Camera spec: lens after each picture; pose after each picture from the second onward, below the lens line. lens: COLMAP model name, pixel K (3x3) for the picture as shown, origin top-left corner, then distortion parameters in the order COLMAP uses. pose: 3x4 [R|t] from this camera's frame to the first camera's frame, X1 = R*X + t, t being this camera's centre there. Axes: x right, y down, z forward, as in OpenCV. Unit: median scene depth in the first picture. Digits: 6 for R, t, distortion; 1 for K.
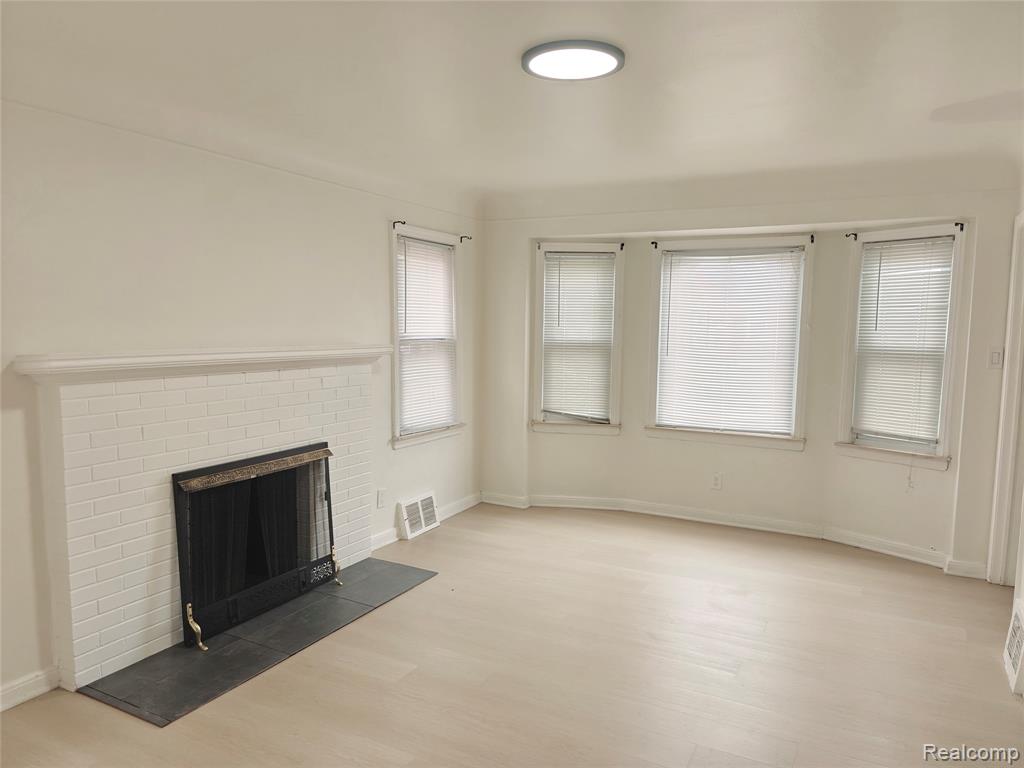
lens RADIAL K [[711.2, 0, 512.0], [0, 711.2, 384.0], [0, 0, 1]] dist [0.064574, -0.063979]
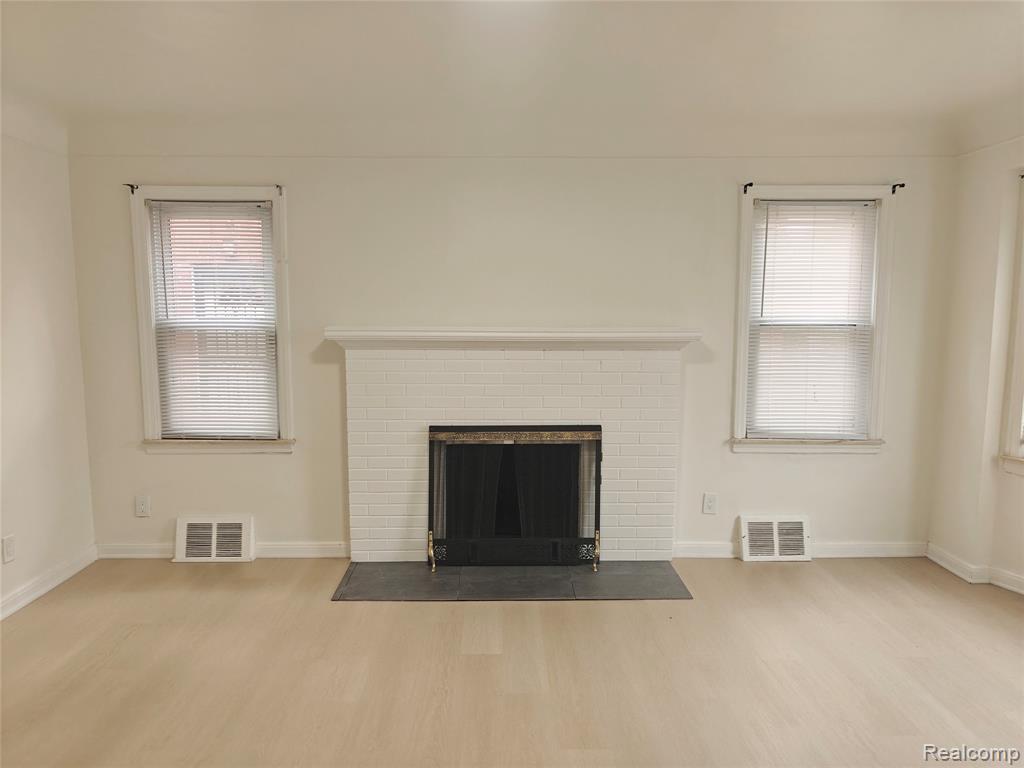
lens RADIAL K [[711.2, 0, 512.0], [0, 711.2, 384.0], [0, 0, 1]] dist [0.064574, -0.063979]
pose [[0.481519, 0.081268, -0.872660, 0.453141], [-0.073300, 0.995938, 0.052303, -0.015744], [0.873365, 0.038781, 0.485520, 0.344183]]
